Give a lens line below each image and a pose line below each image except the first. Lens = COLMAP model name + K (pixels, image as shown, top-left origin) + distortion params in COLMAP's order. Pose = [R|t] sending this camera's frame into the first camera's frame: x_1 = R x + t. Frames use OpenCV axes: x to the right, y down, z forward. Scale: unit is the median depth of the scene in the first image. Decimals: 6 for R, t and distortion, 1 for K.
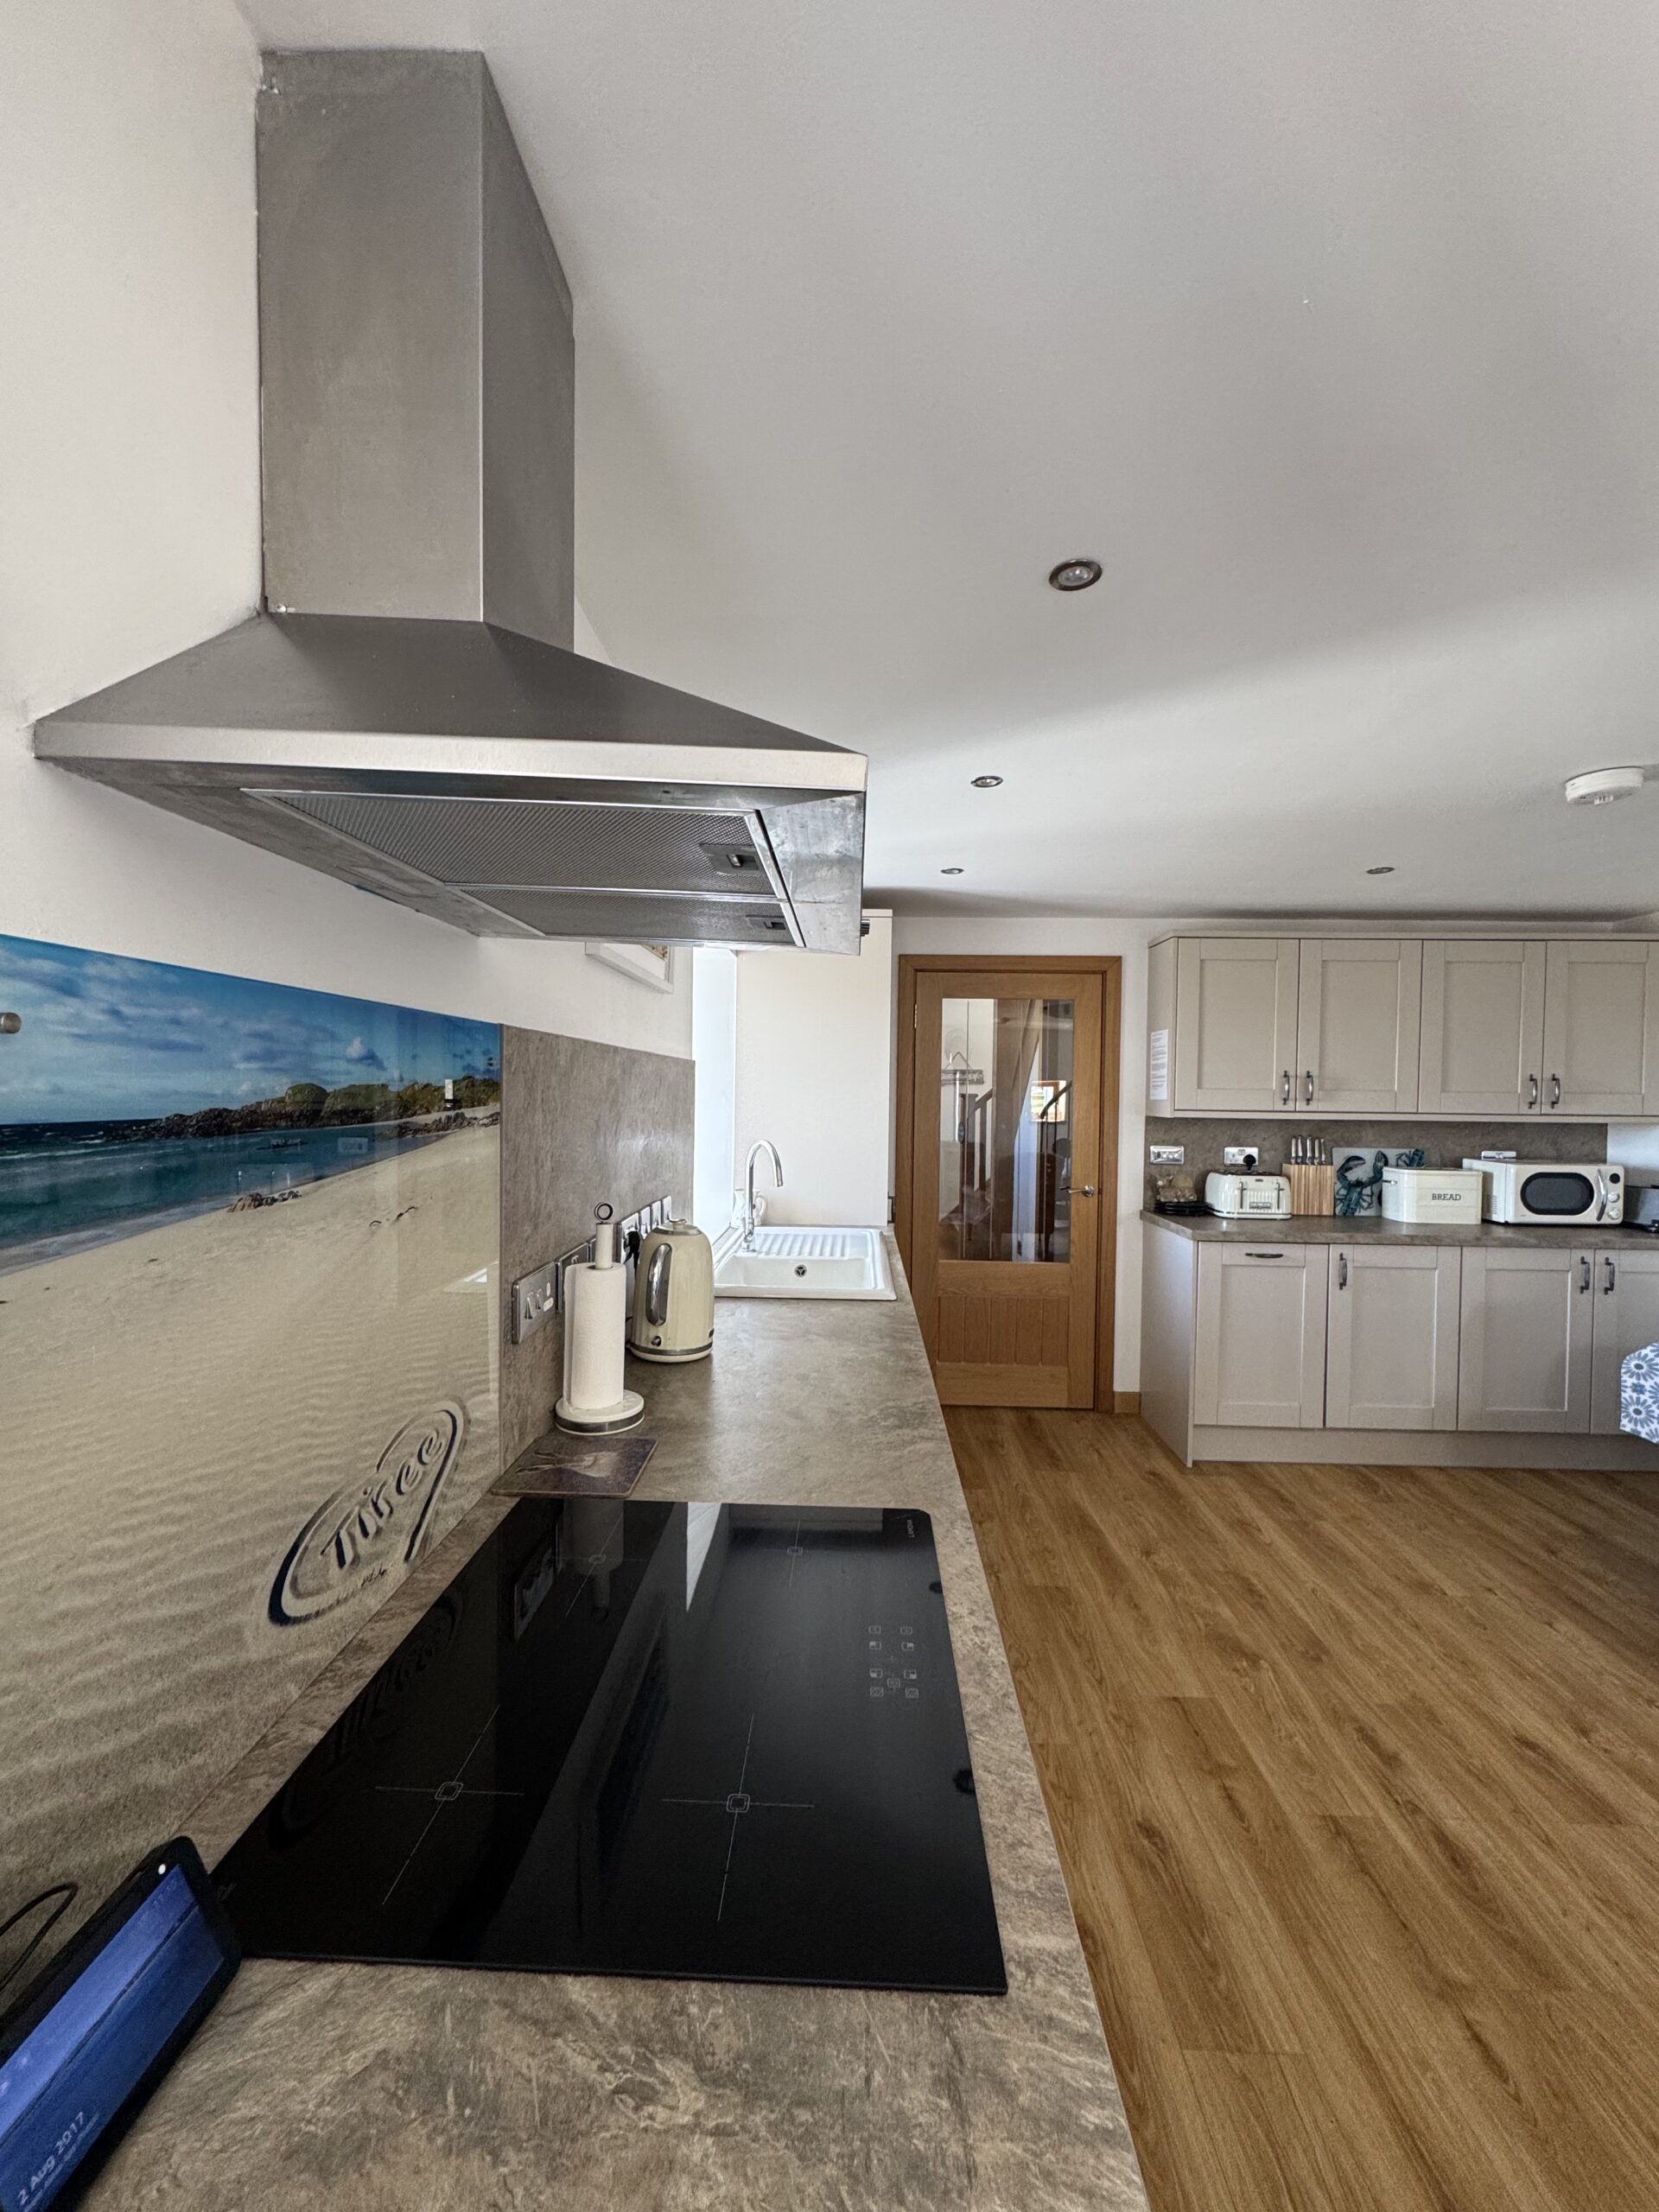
lens RADIAL K [[871.9, 0, 835.4], [0, 871.9, 1105.5], [0, 0, 1]] dist [-0.001052, -0.000210]
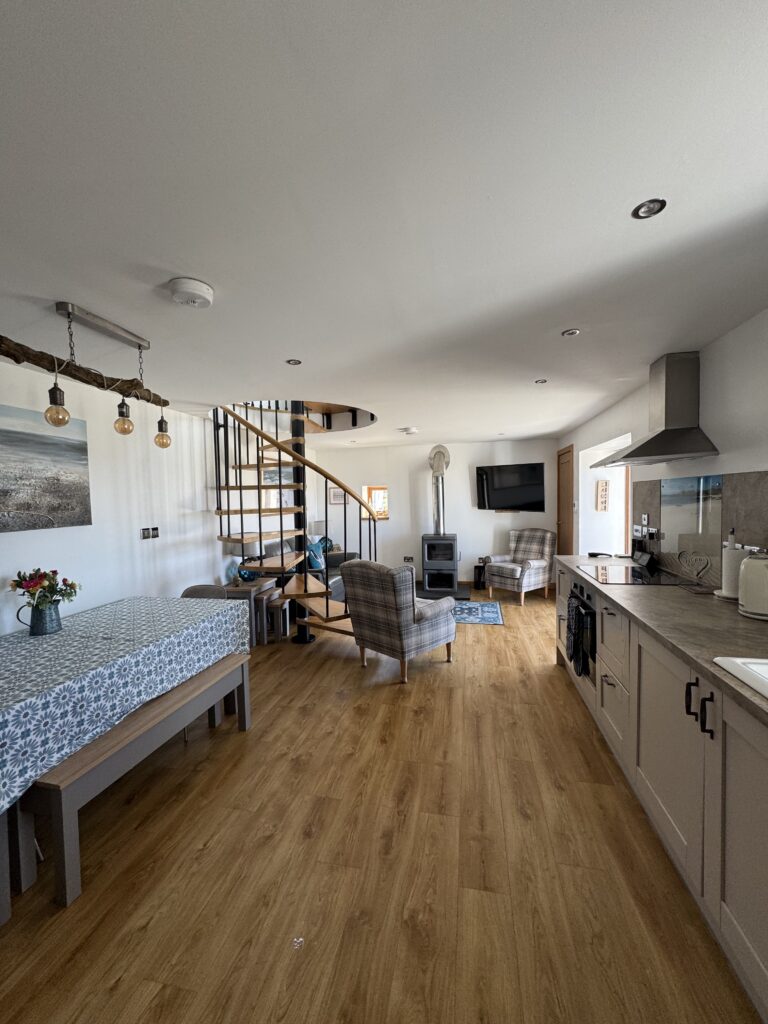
lens RADIAL K [[403.6, 0, 384.8], [0, 403.6, 513.2], [0, 0, 1]] dist [-0.001052, -0.000210]
pose [[-0.983032, -0.001673, 0.183426, 0.458656], [0.010996, 0.997623, 0.068028, -0.034586], [-0.183104, 0.068890, -0.980677, 1.770775]]
